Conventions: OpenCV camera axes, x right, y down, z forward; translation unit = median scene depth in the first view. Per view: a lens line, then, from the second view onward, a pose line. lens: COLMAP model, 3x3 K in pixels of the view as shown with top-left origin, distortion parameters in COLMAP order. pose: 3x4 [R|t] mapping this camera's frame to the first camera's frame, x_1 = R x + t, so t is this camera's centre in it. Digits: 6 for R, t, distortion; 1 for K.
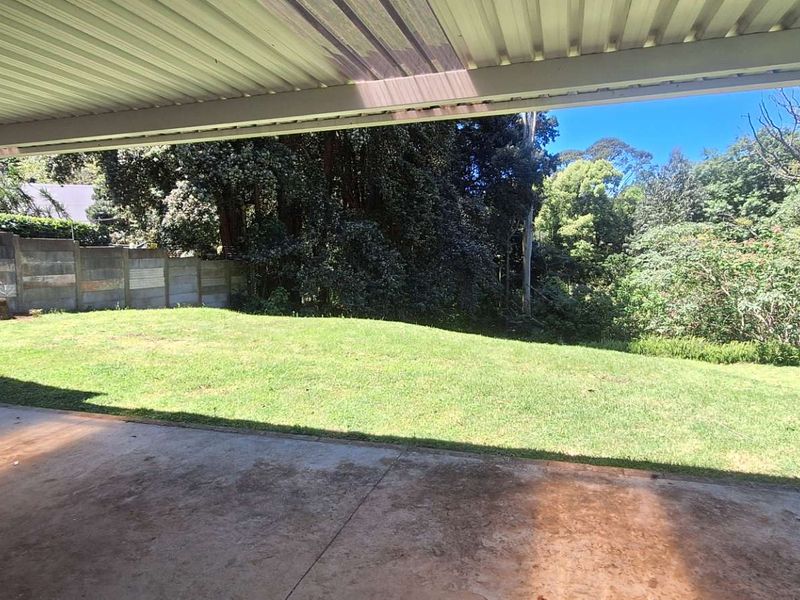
lens RADIAL K [[518.4, 0, 401.4], [0, 518.4, 302.2], [0, 0, 1]] dist [-0.001362, -0.001866]
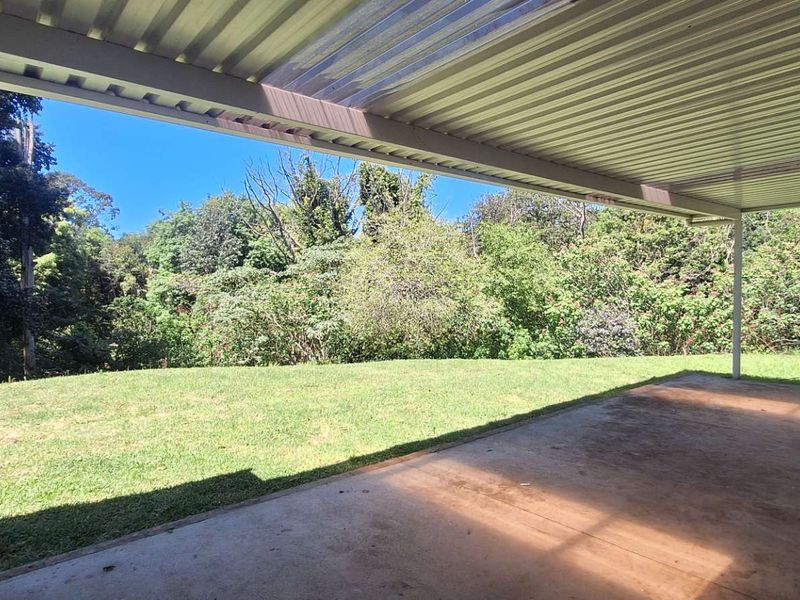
lens RADIAL K [[518.4, 0, 403.5], [0, 518.4, 298.0], [0, 0, 1]] dist [-0.001362, -0.001866]
pose [[0.542475, -0.015541, 0.839928, -1.427948], [0.092594, 0.994843, -0.041395, -0.021129], [-0.834954, 0.100228, 0.541116, 0.521071]]
